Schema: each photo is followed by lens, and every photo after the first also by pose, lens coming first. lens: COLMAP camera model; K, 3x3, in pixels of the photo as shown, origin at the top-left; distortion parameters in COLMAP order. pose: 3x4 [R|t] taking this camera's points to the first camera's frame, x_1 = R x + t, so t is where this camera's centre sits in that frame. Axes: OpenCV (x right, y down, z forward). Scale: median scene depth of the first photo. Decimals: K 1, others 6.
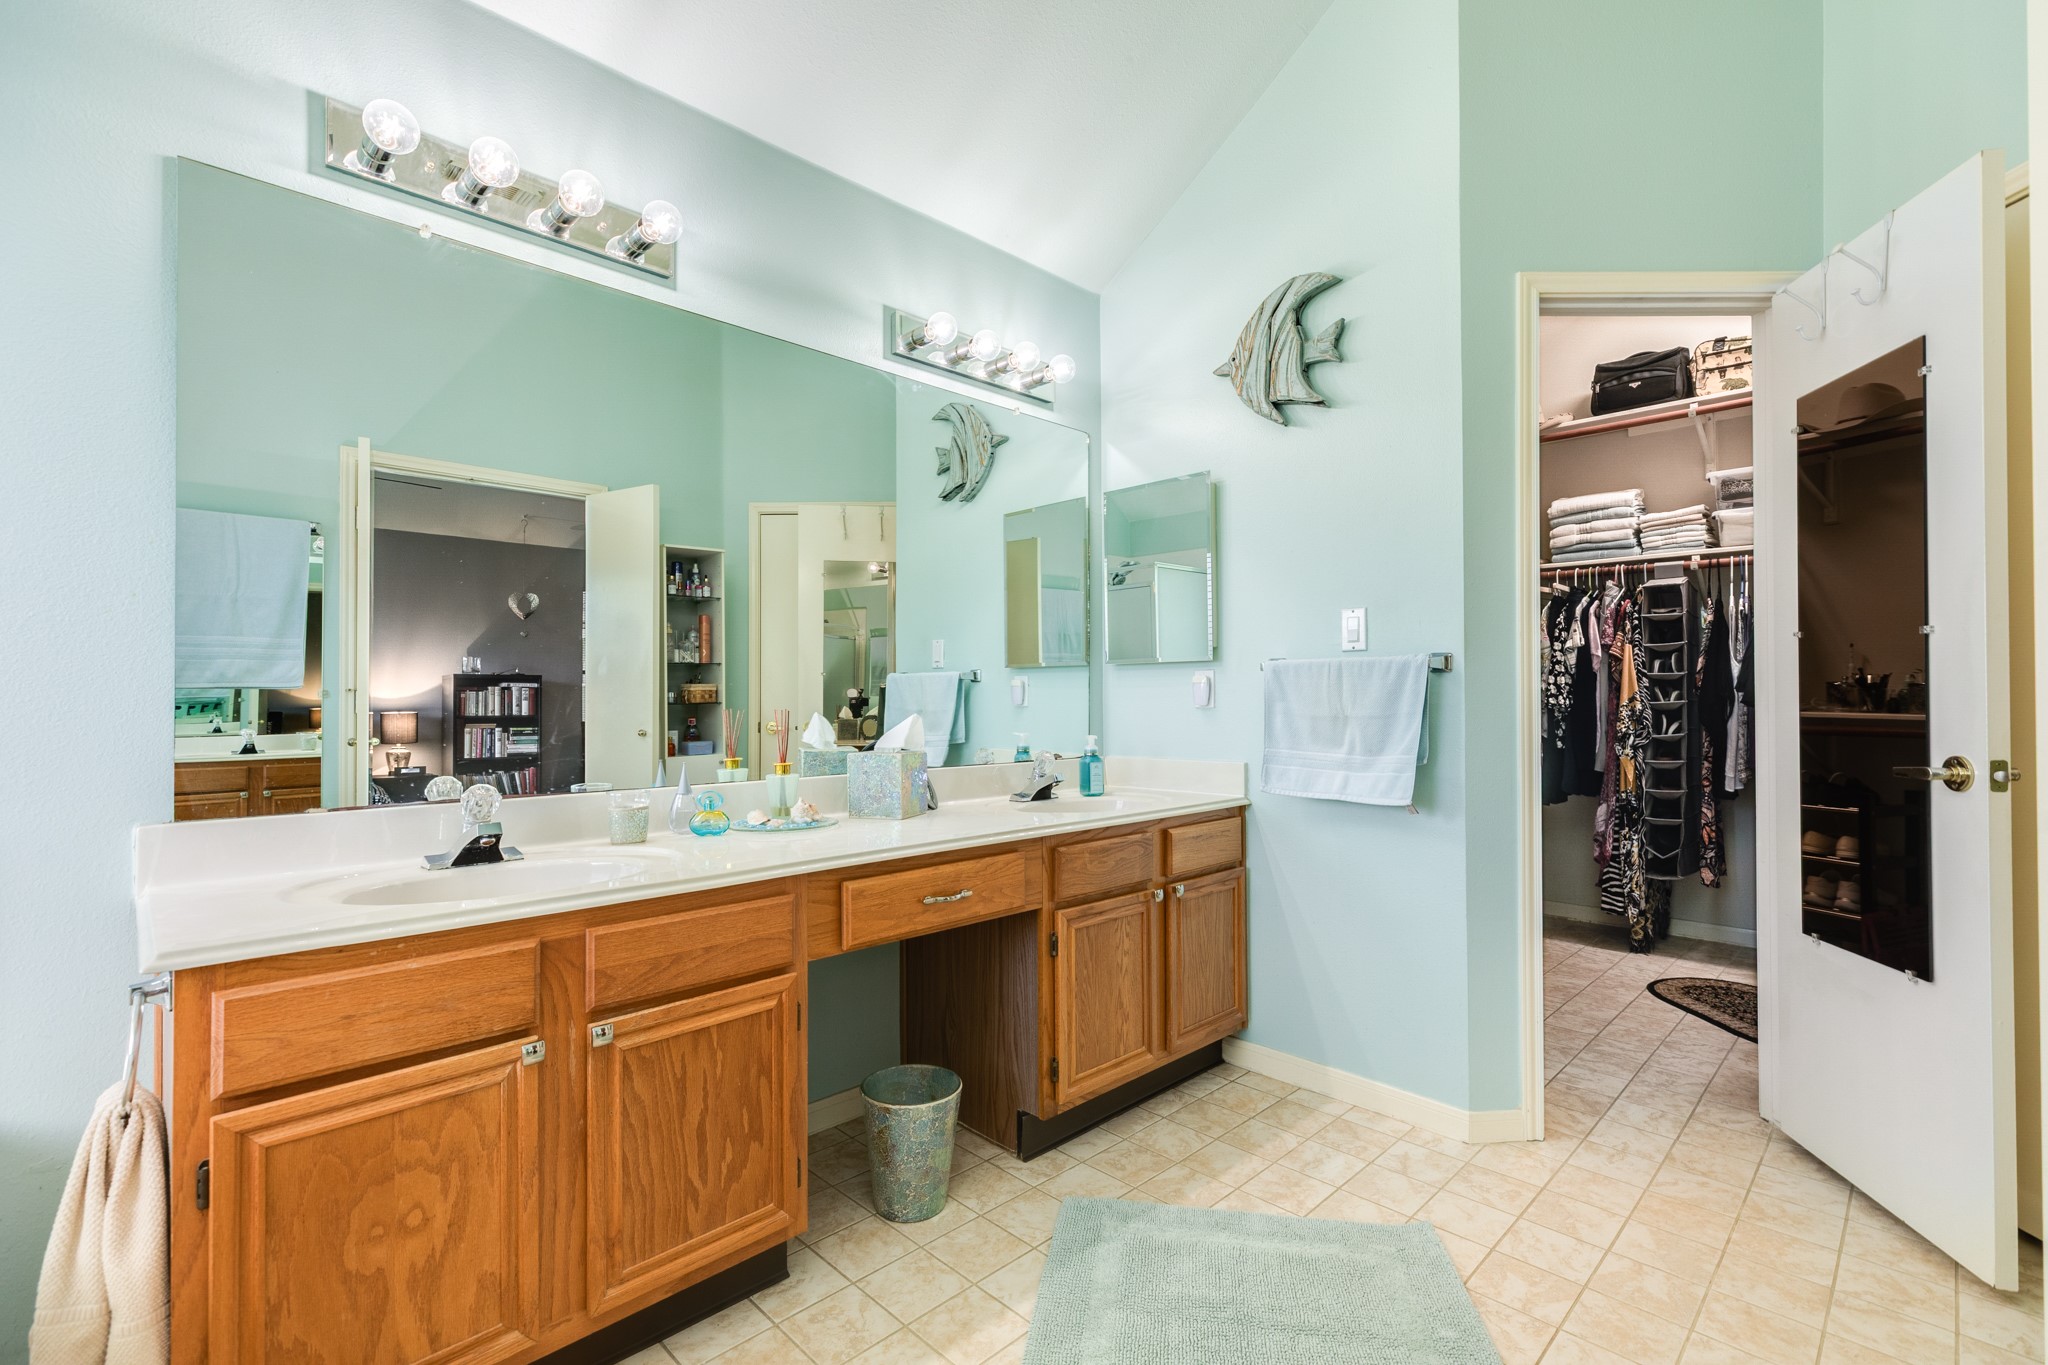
lens RADIAL K [[883.6, 0, 1026.0], [0, 883.6, 697.7], [0, 0, 1]] dist [0.000542, 0.000313]
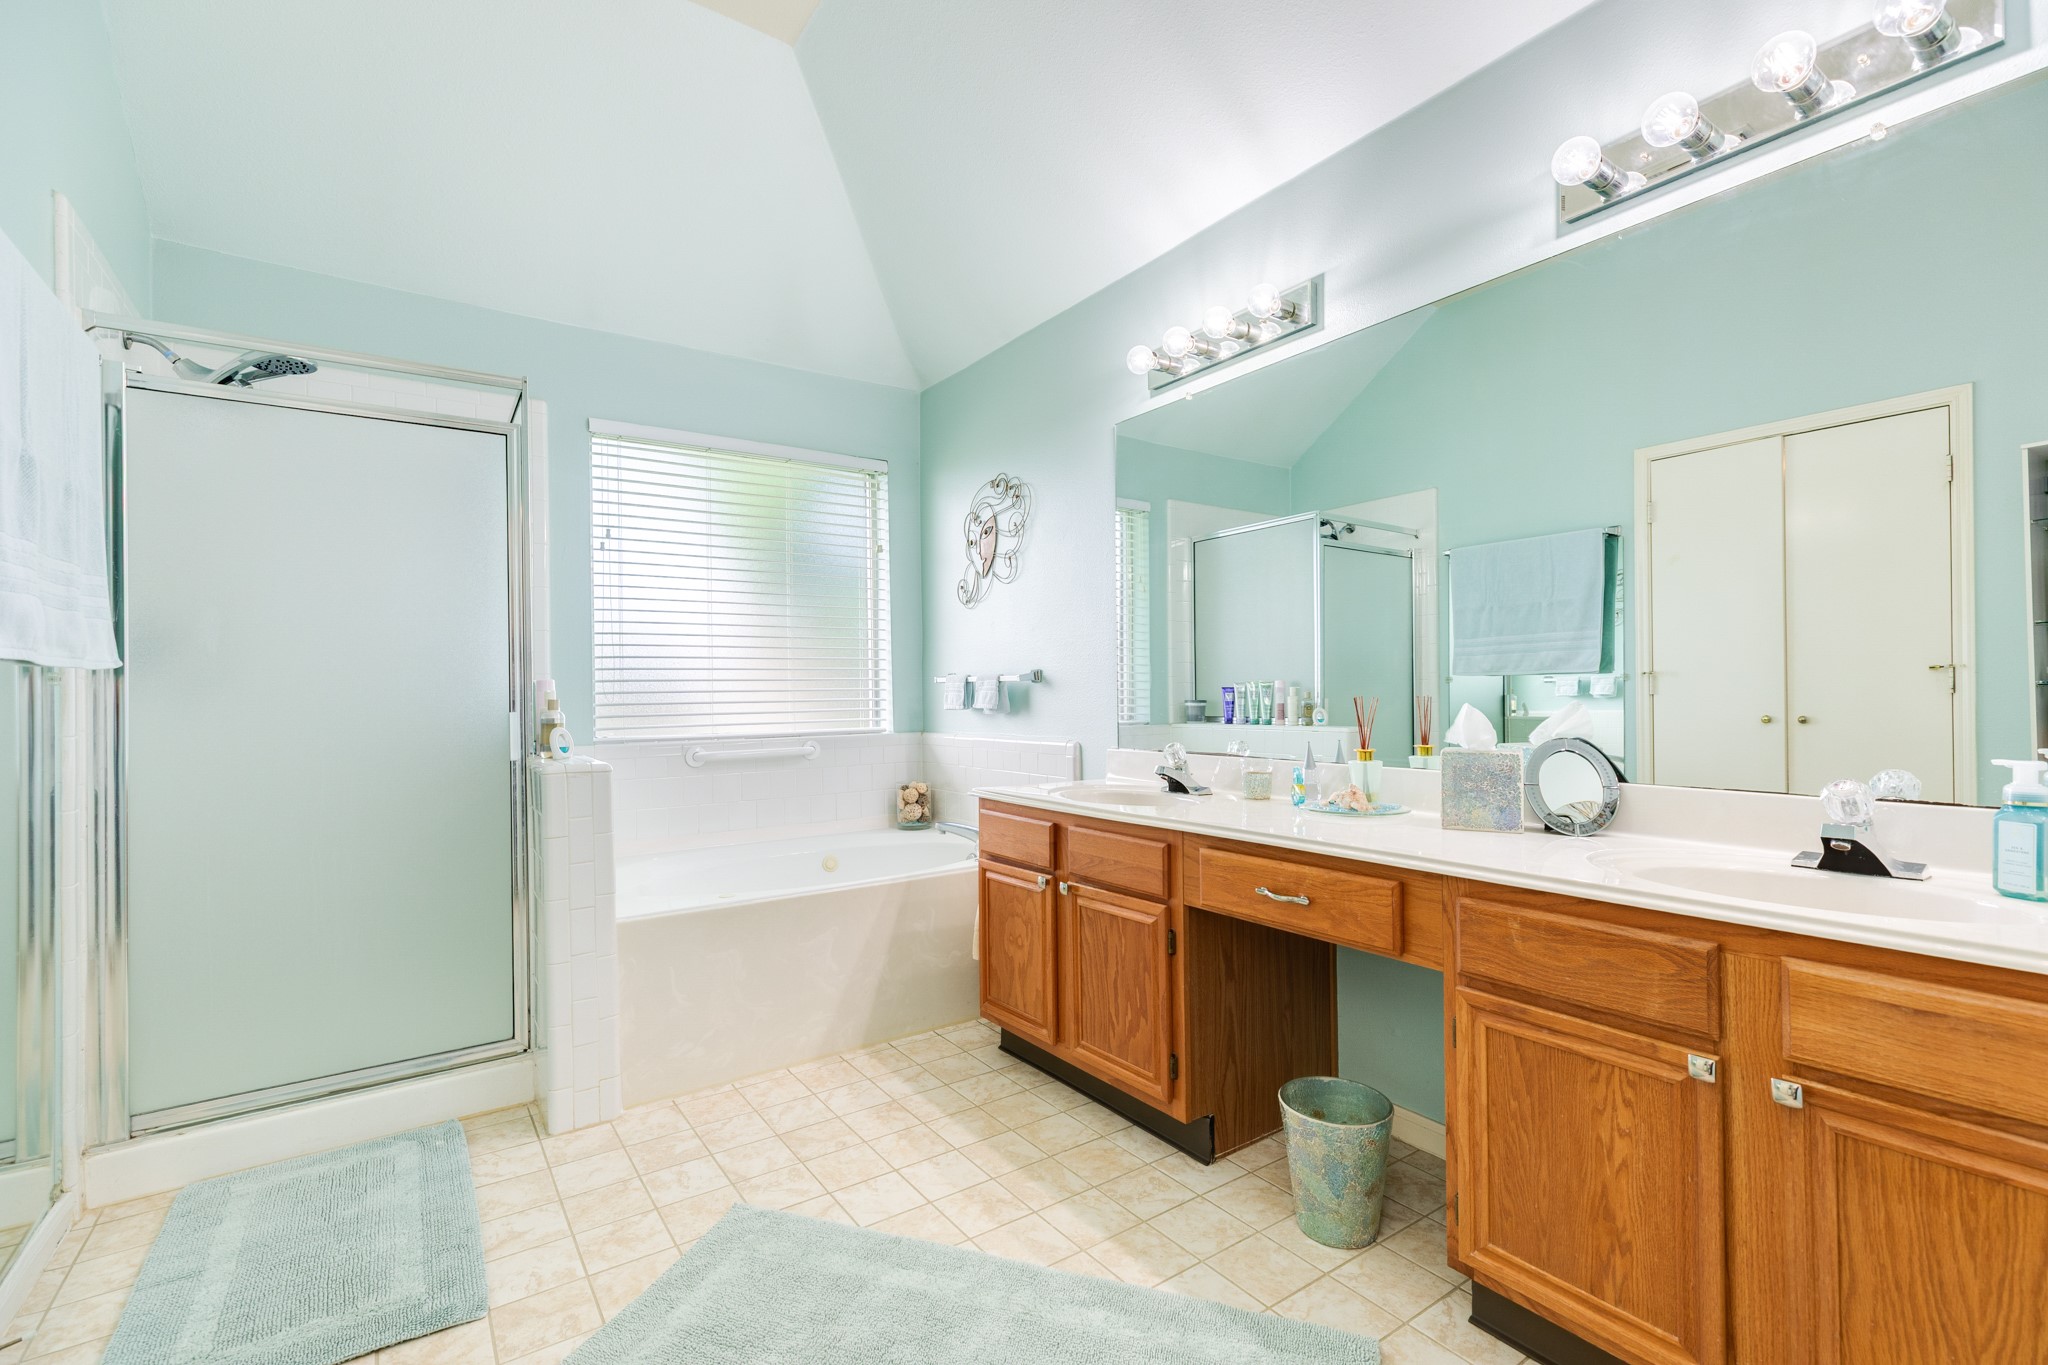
lens RADIAL K [[927.3, 0, 1028.6], [0, 927.3, 681.0], [0, 0, 1]] dist [0.004292, 0.000046]
pose [[-0.168047, -0.008307, -0.985744, 1.119248], [0.017088, 0.999790, -0.011339, 0.001738], [0.985631, -0.018750, -0.167869, 1.071163]]
